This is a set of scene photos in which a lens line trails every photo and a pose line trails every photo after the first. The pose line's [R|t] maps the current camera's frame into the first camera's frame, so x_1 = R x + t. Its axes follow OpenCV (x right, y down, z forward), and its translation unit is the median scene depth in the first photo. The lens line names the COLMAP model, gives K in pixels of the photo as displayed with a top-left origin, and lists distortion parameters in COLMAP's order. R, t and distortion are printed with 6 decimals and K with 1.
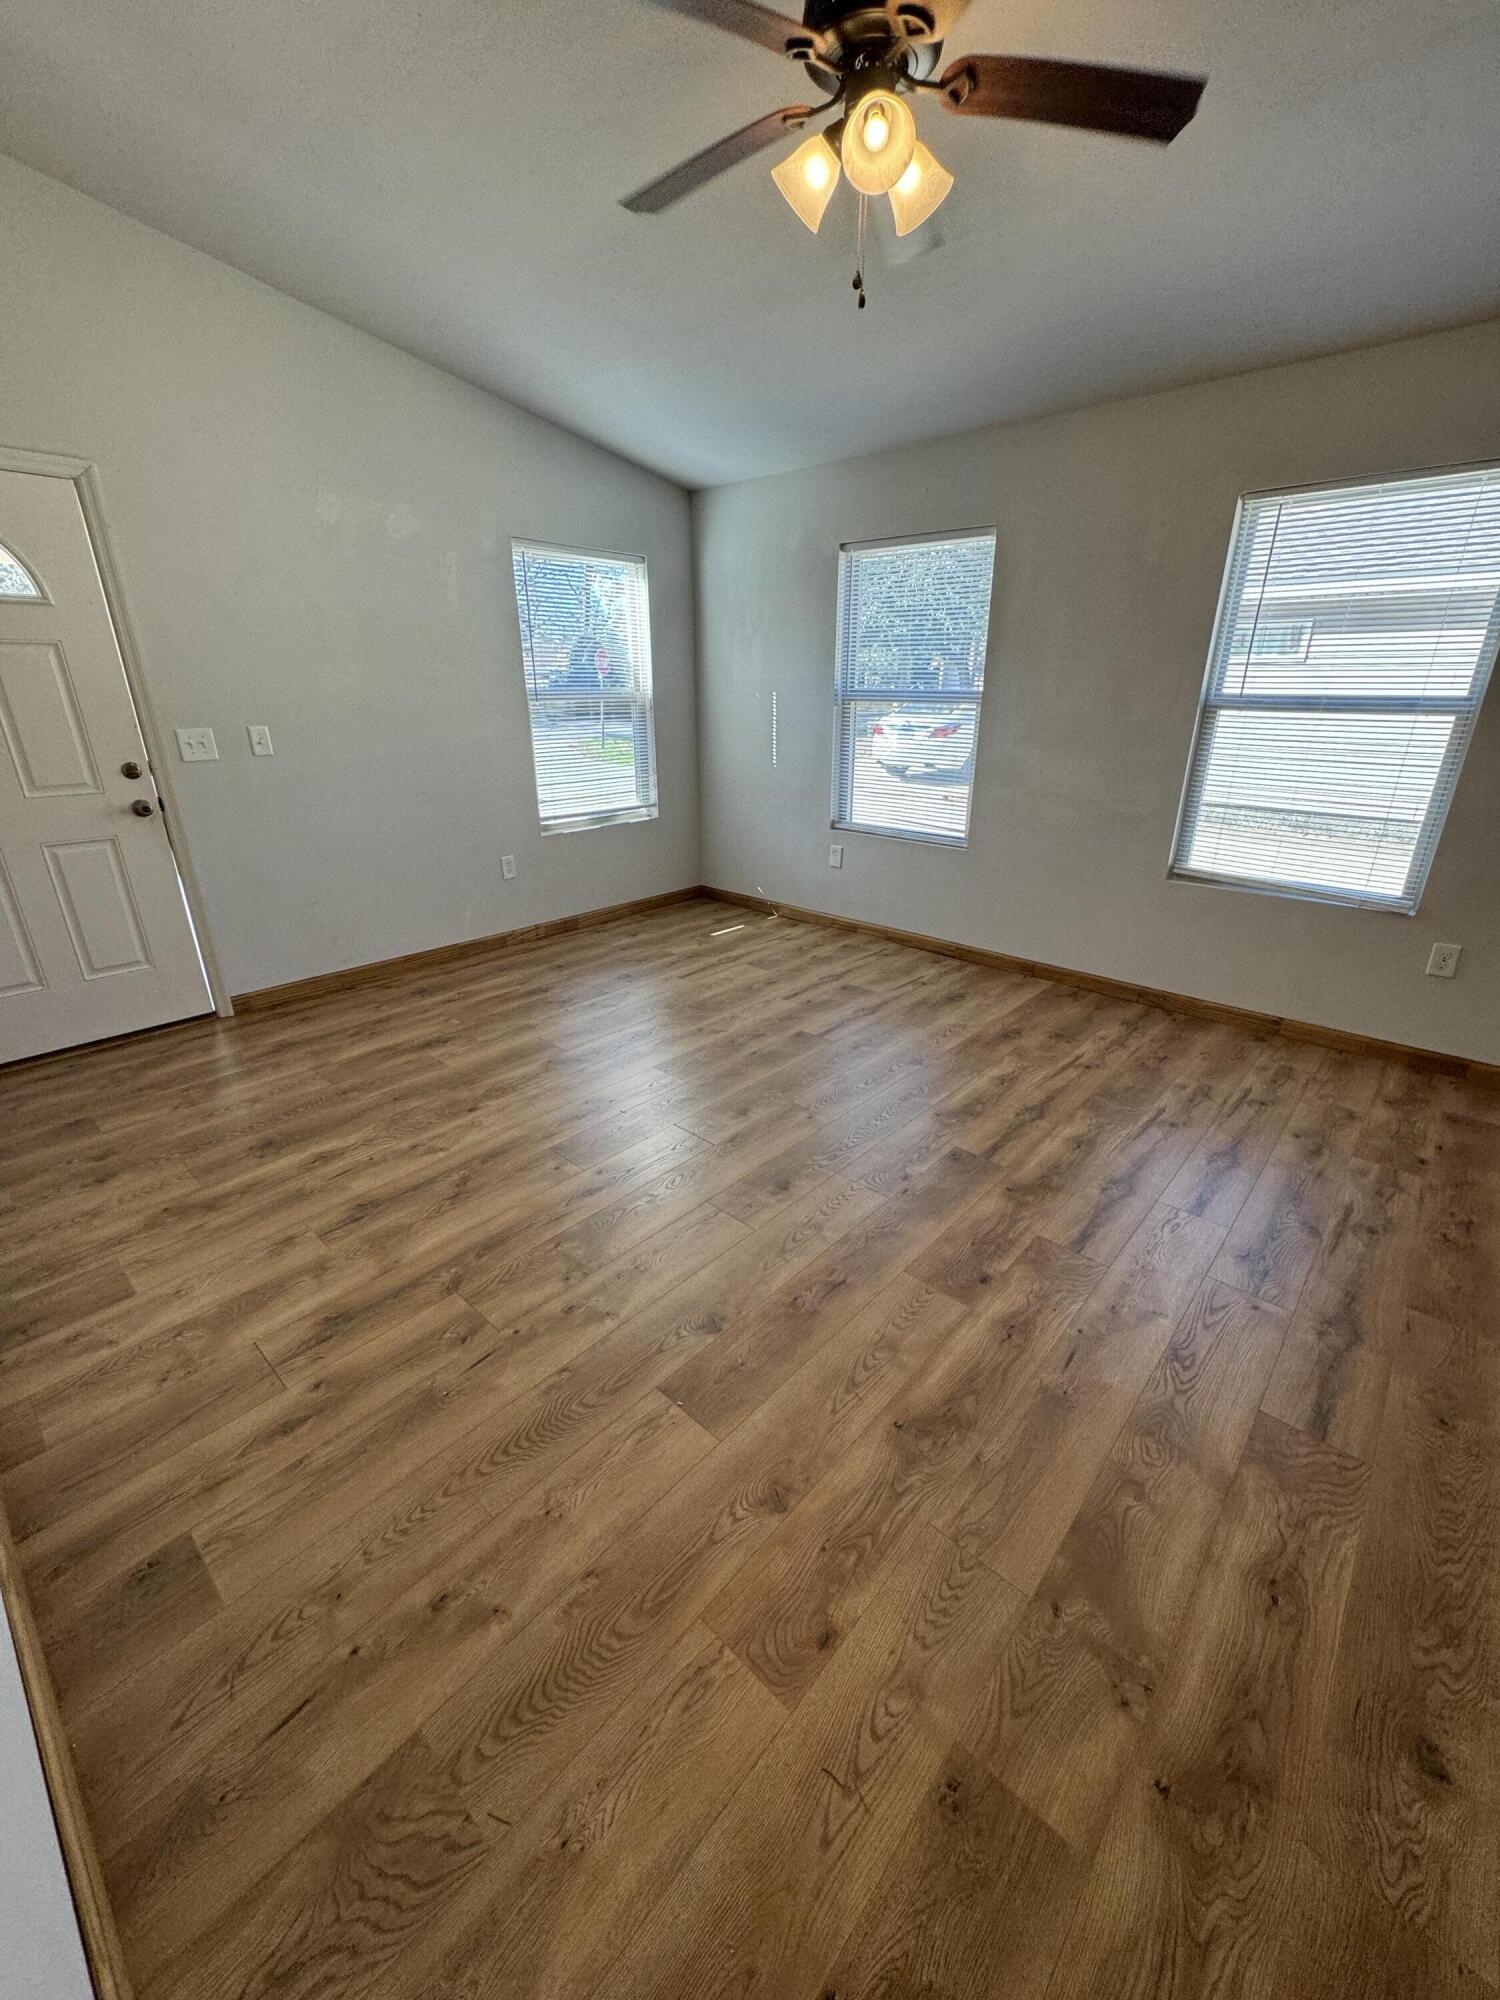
lens RADIAL K [[802.7, 0, 750.5], [0, 802.7, 1005.6], [0, 0, 1]] dist [-0.001044, -0.000066]
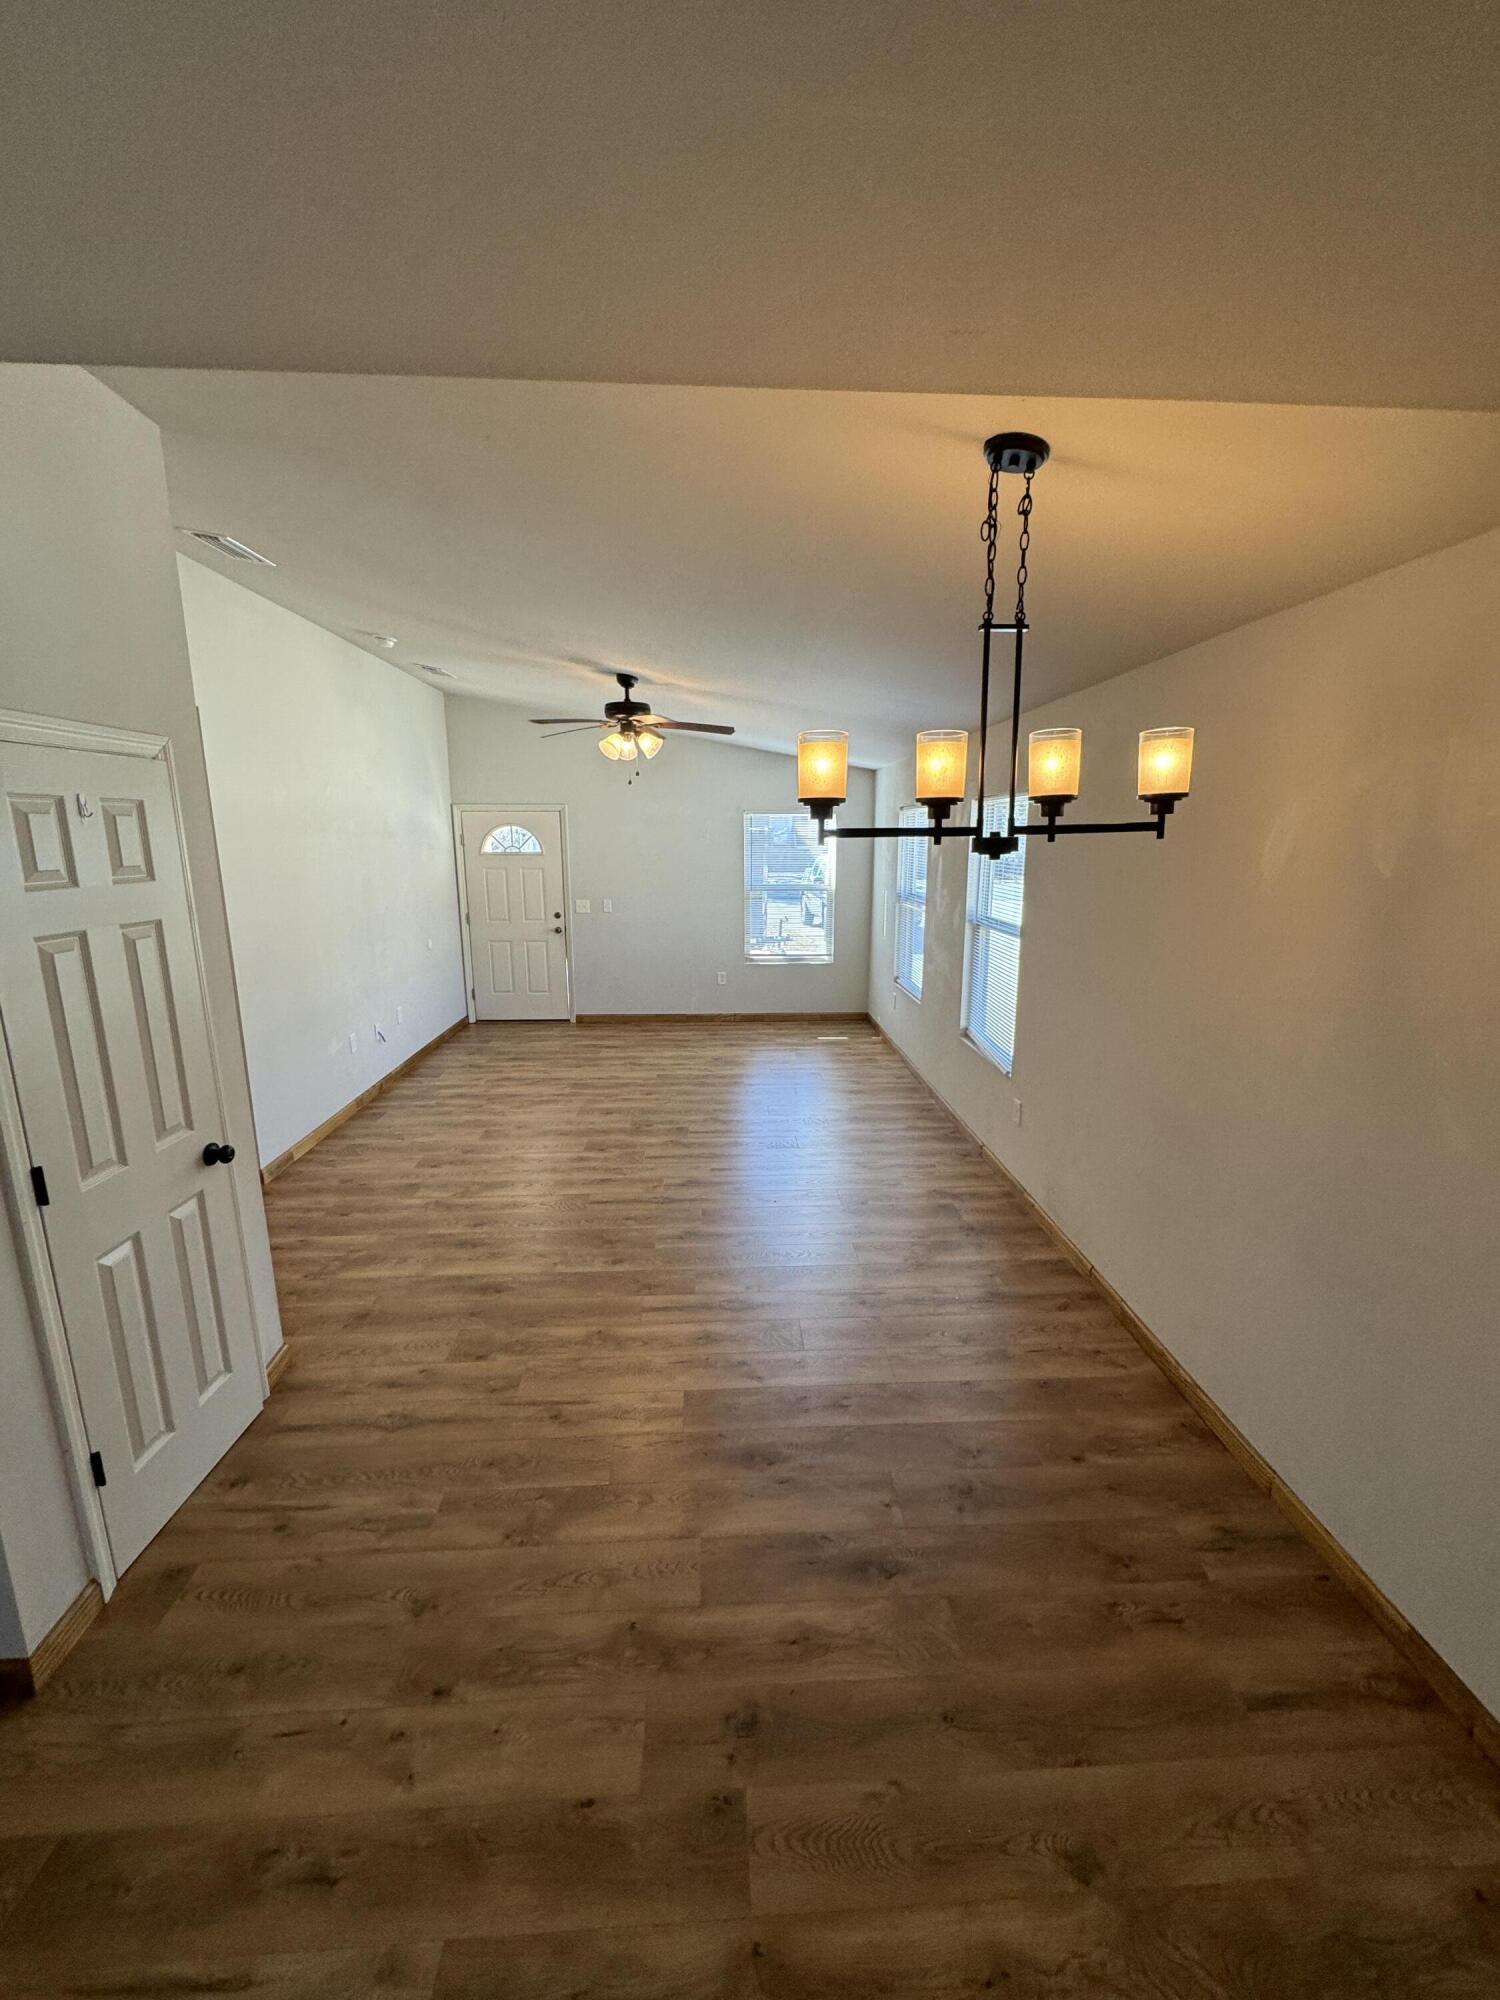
lens RADIAL K [[802.7, 0, 744.0], [0, 802.7, 1003.0], [0, 0, 1]] dist [-0.001044, -0.000066]
pose [[0.705324, 0.147291, -0.693415, 1.878812], [-0.263978, 0.962397, -0.064085, -0.032208], [0.657901, 0.228247, 0.717683, -0.460233]]
